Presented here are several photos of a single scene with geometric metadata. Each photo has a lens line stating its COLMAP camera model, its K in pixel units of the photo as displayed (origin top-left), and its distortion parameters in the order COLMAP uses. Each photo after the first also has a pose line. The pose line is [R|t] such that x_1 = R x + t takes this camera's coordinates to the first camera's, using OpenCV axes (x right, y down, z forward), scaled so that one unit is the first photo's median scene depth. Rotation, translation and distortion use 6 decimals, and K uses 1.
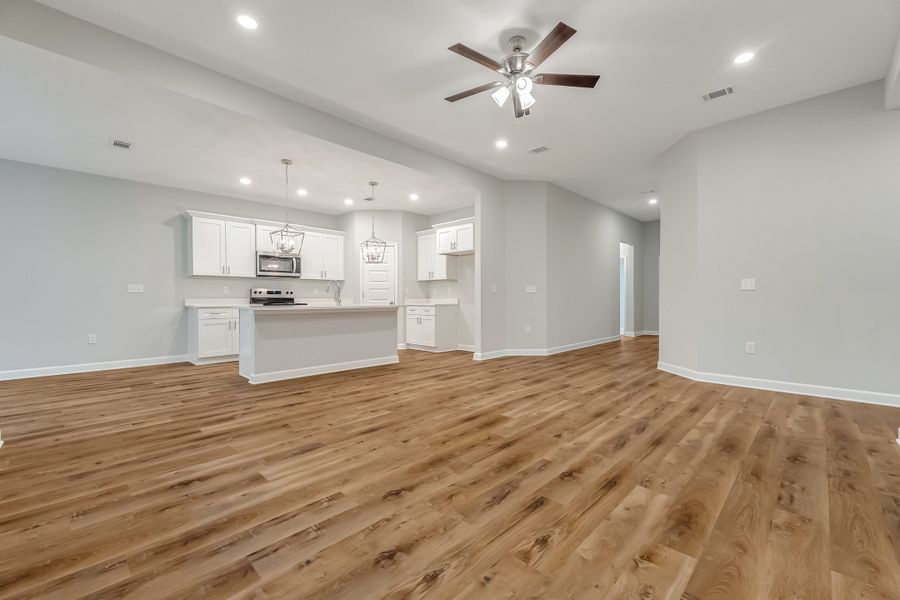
lens RADIAL K [[377.9, 0, 448.7], [0, 377.9, 304.5], [0, 0, 1]] dist [0.008270, -0.001028]
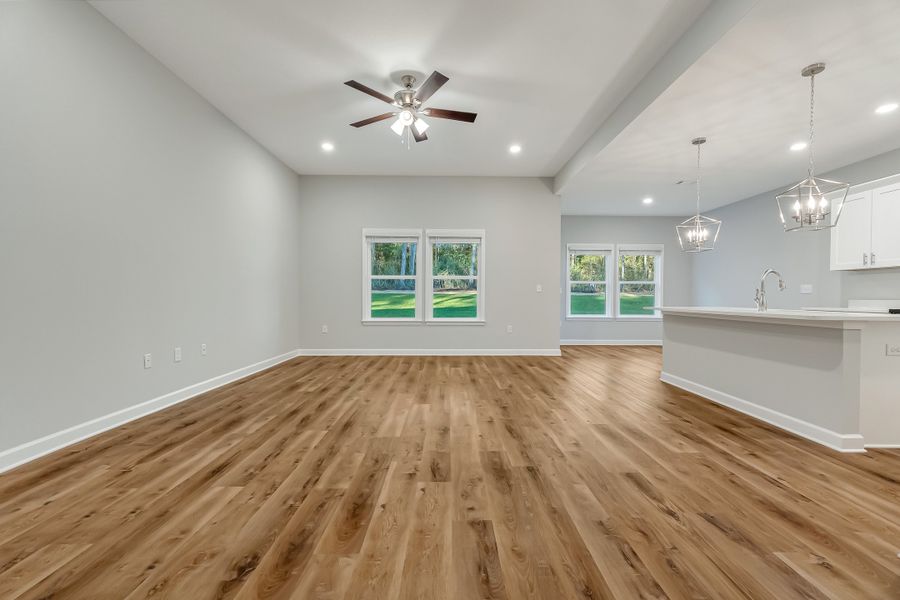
lens RADIAL K [[377.9, 0, 452.9], [0, 377.9, 301.3], [0, 0, 1]] dist [0.008270, -0.001028]
pose [[-0.702460, 0.004793, -0.711707, 1.018194], [-0.017942, 0.999540, 0.024440, -0.036049], [0.711497, 0.029938, -0.702051, 2.131254]]
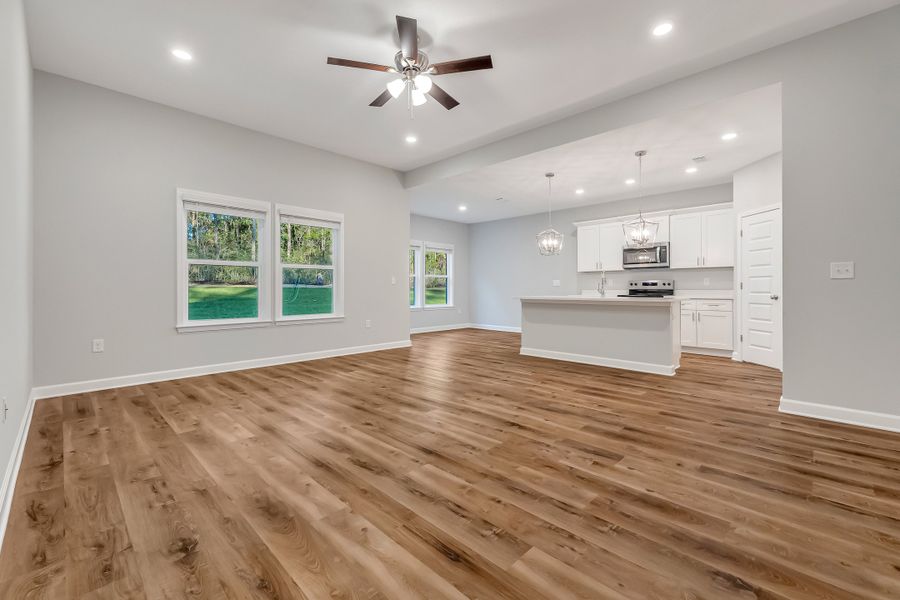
lens RADIAL K [[377.9, 0, 458.3], [0, 377.9, 293.4], [0, 0, 1]] dist [0.008270, -0.001028]
pose [[0.011505, 0.011523, -0.999867, 1.319784], [-0.018645, 0.999762, 0.011307, -0.023600], [0.999760, 0.018513, 0.011717, 1.231394]]
